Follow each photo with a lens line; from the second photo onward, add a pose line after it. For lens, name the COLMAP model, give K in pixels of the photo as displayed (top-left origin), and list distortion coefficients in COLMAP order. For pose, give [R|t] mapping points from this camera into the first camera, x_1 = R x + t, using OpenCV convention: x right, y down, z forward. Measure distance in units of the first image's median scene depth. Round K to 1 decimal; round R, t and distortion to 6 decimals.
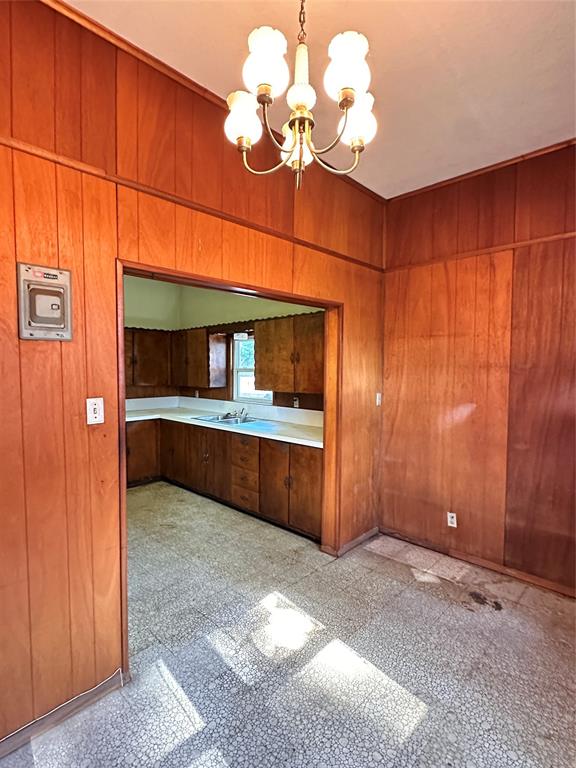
lens RADIAL K [[389.7, 0, 288.8], [0, 389.7, 382.6], [0, 0, 1]] dist [-0.001993, 0.000601]
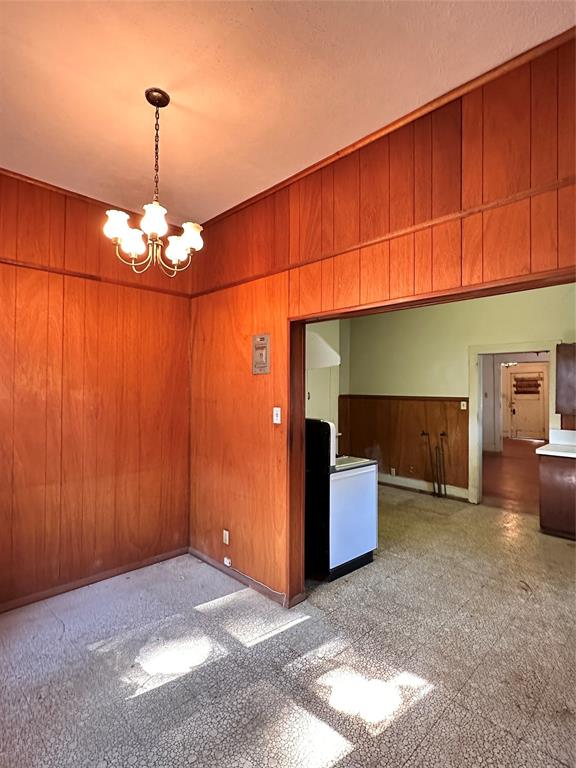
lens RADIAL K [[389.7, 0, 287.7], [0, 389.7, 384.0], [0, 0, 1]] dist [-0.001993, 0.000601]
pose [[-0.022832, -0.017225, -0.999591, 0.953537], [-0.048844, 0.998677, -0.016093, -0.028773], [0.998545, 0.048457, -0.023643, 0.916485]]
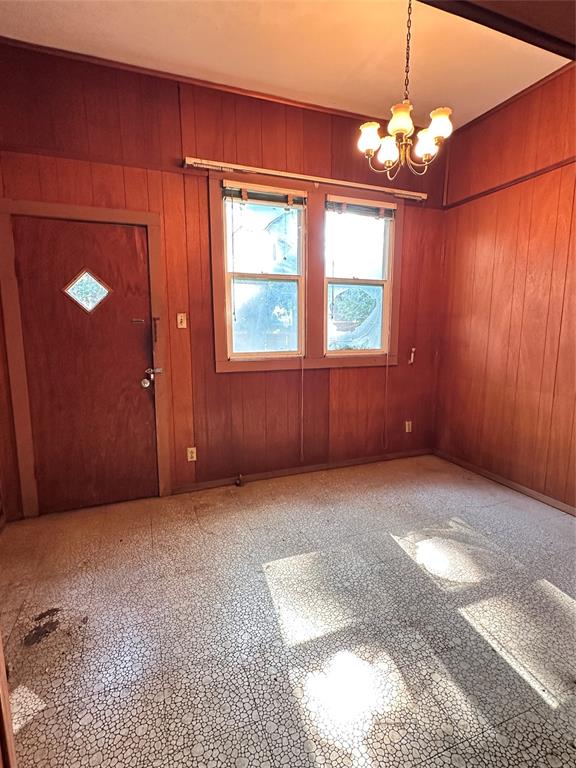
lens RADIAL K [[389.7, 0, 285.8], [0, 389.7, 381.4], [0, 0, 1]] dist [-0.001993, 0.000601]
pose [[-0.904099, -0.060929, 0.422958, -0.167651], [0.019103, 0.983031, 0.182444, 0.037309], [-0.426897, 0.173027, -0.887593, 1.675241]]
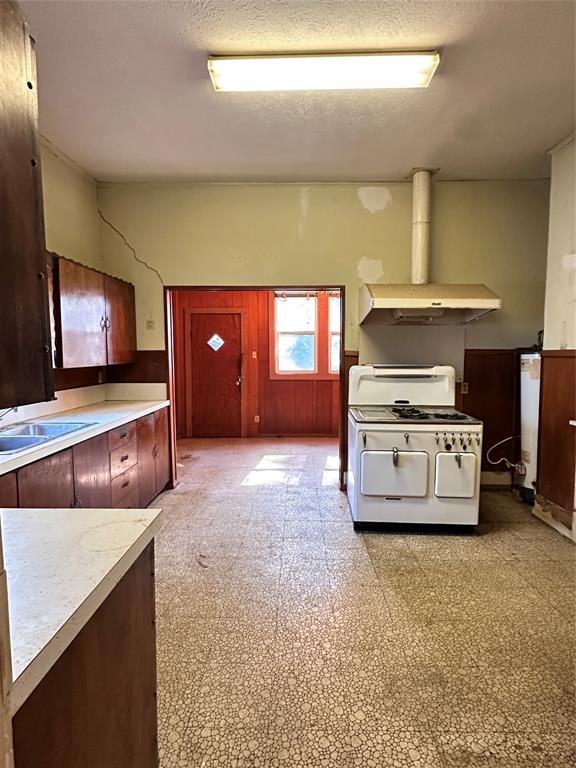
lens RADIAL K [[389.7, 0, 287.1], [0, 389.7, 386.0], [0, 0, 1]] dist [-0.001993, 0.000601]
pose [[-0.672895, -0.066510, 0.736742, -1.635986], [0.026241, 0.993177, 0.113628, -0.026088], [-0.739272, 0.095793, -0.666558, 2.401778]]
